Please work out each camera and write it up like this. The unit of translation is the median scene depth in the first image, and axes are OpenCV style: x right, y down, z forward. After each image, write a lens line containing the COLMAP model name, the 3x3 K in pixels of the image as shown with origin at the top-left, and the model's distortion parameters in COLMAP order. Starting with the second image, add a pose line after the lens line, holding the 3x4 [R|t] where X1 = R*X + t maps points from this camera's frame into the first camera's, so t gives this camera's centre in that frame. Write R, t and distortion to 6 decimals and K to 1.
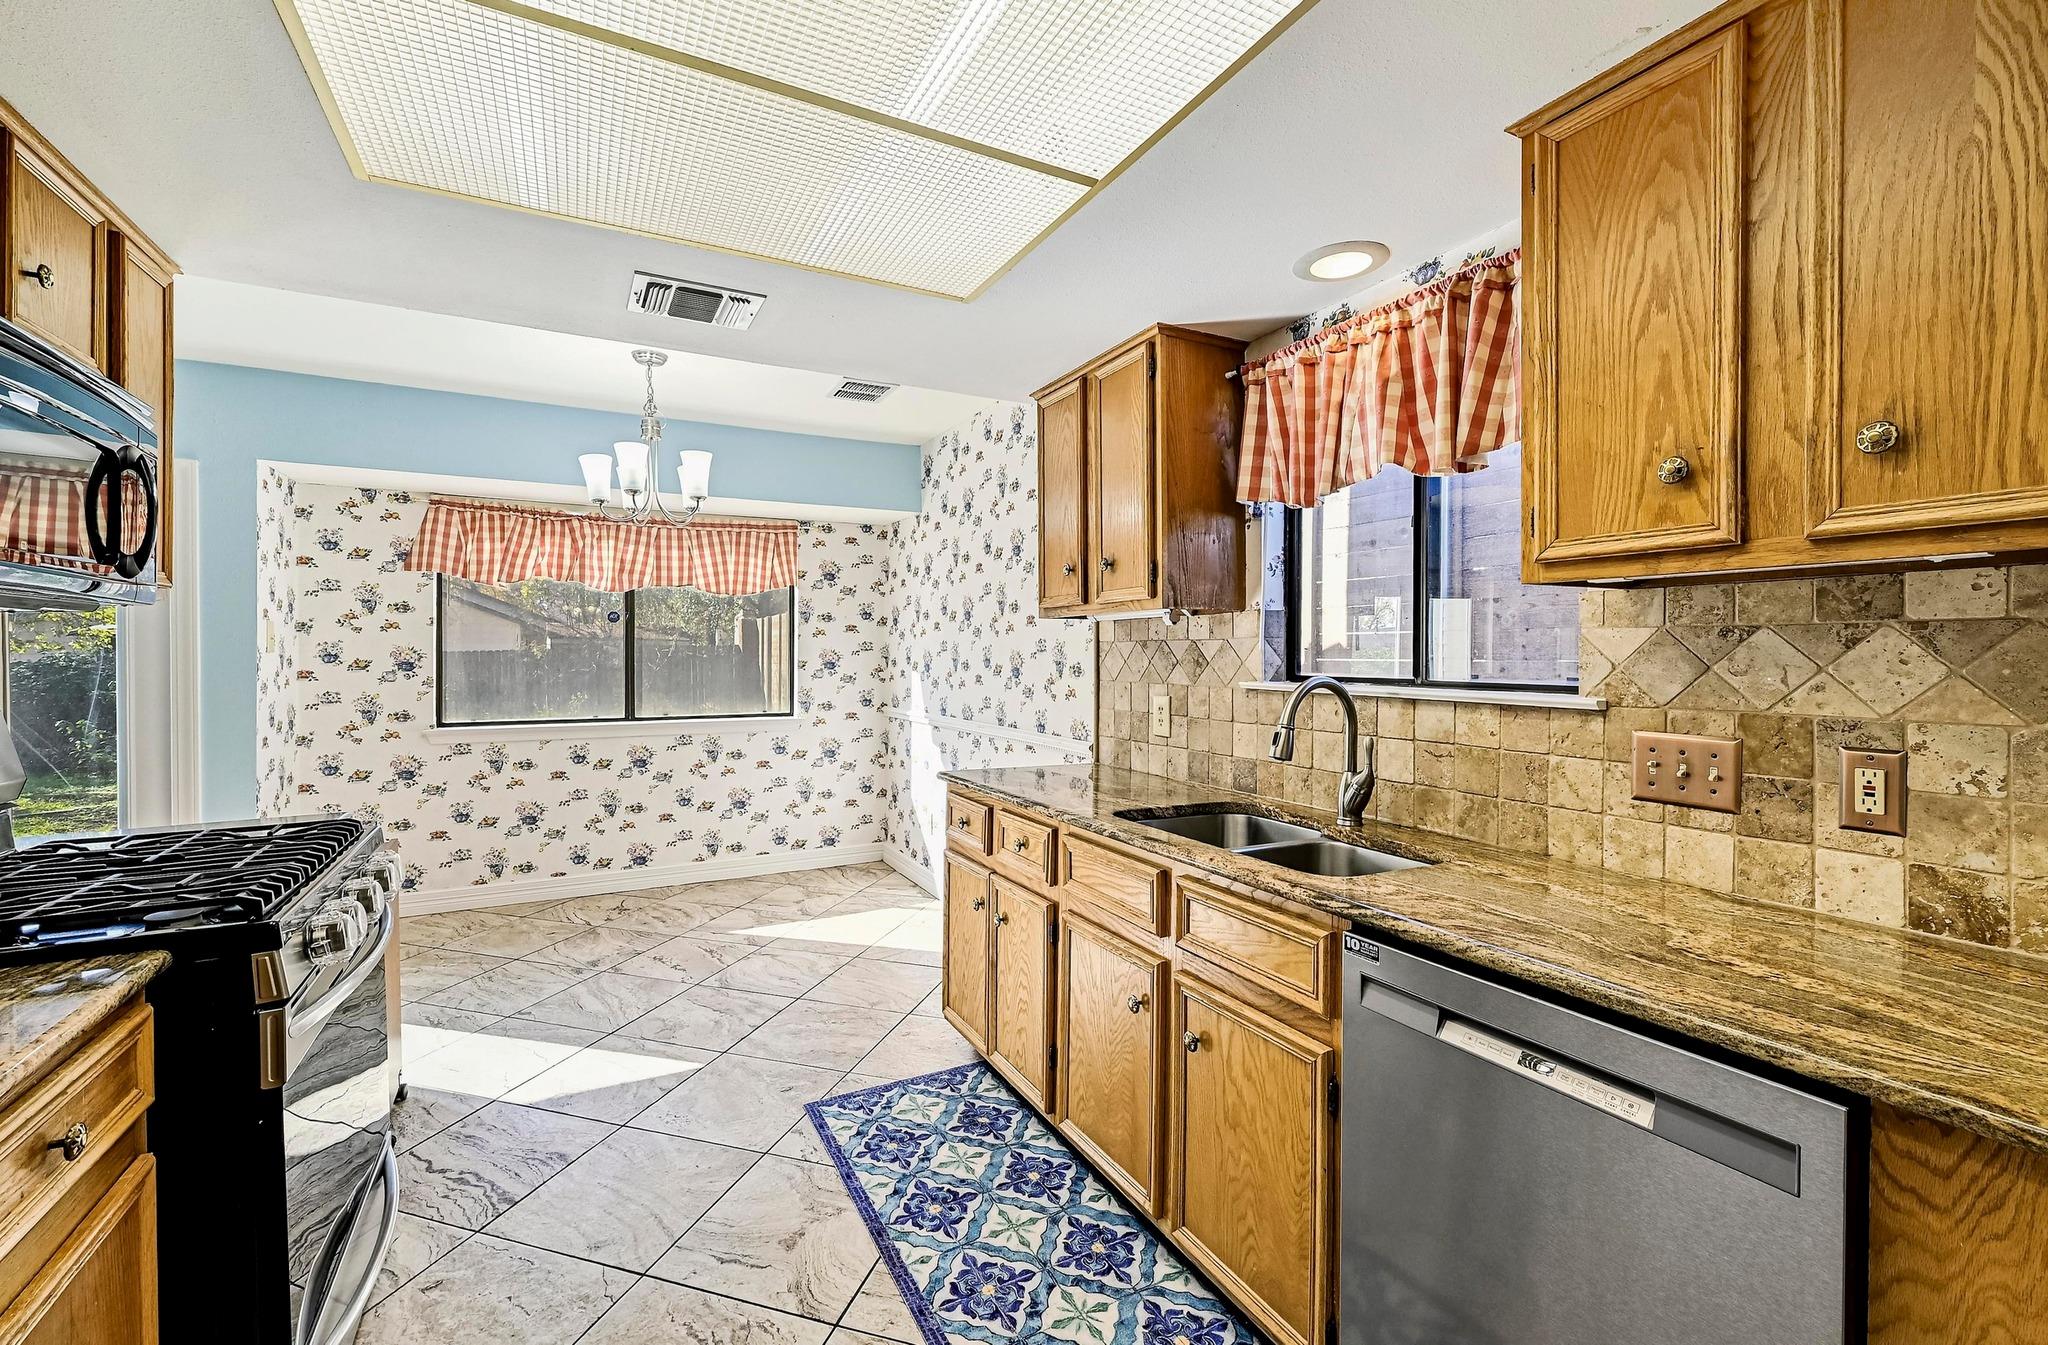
lens RADIAL K [[844.0, 0, 1020.0], [0, 844.0, 663.6], [0, 0, 1]] dist [0.001349, -0.001362]
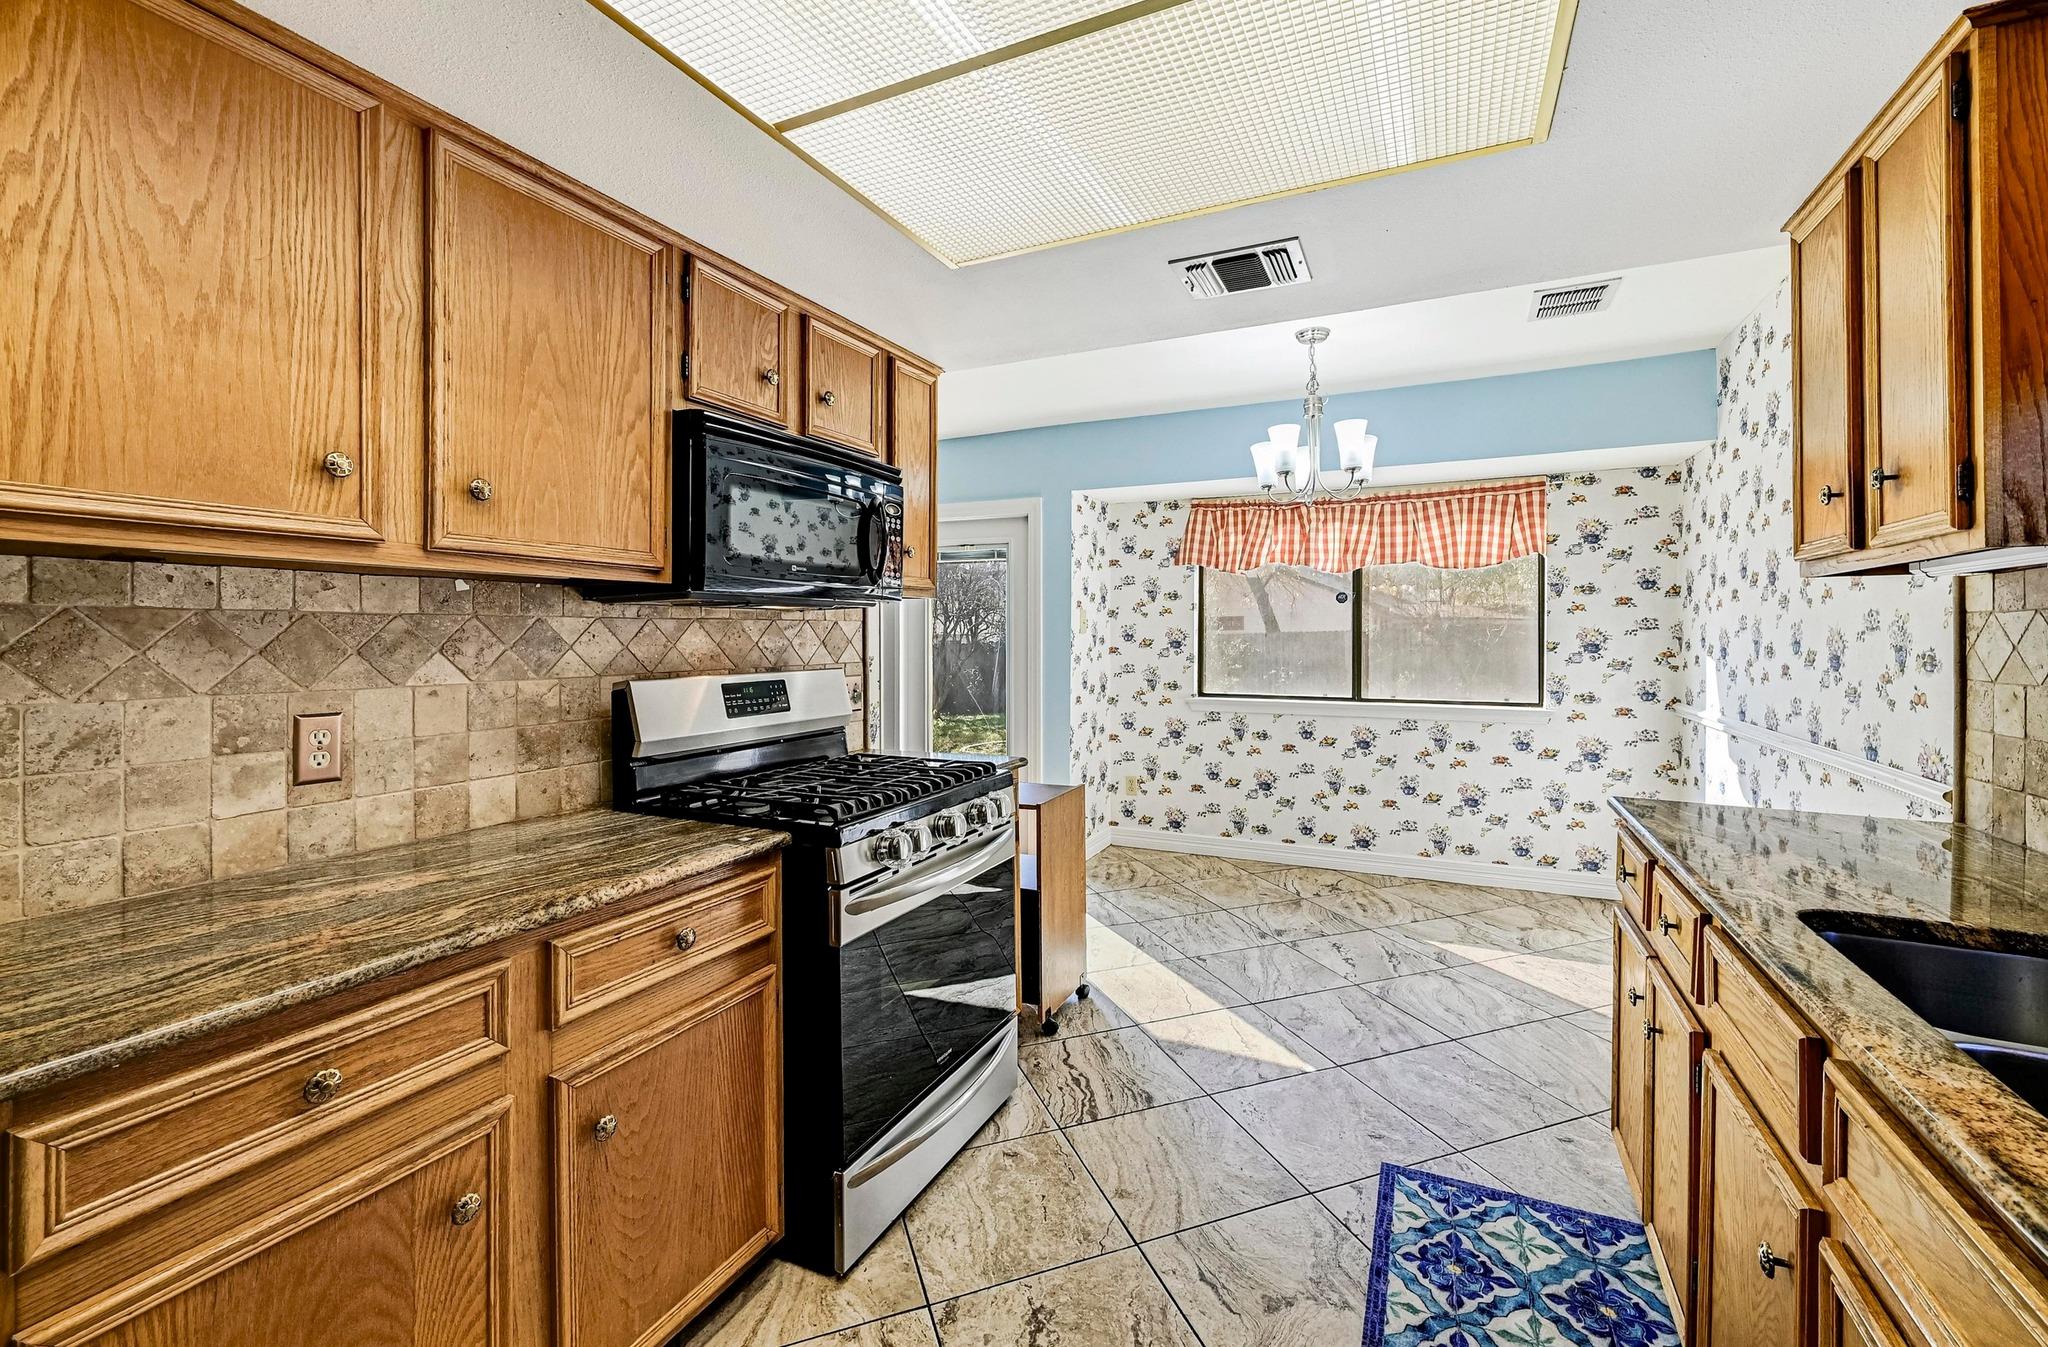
lens RADIAL K [[844.0, 0, 1052.8], [0, 844.0, 636.9], [0, 0, 1]] dist [0.001349, -0.001362]
pose [[0.615566, 0.002058, -0.788083, 0.137221], [-0.008328, 0.999958, -0.003893, -0.001576], [0.788042, 0.008960, 0.615557, 0.135358]]
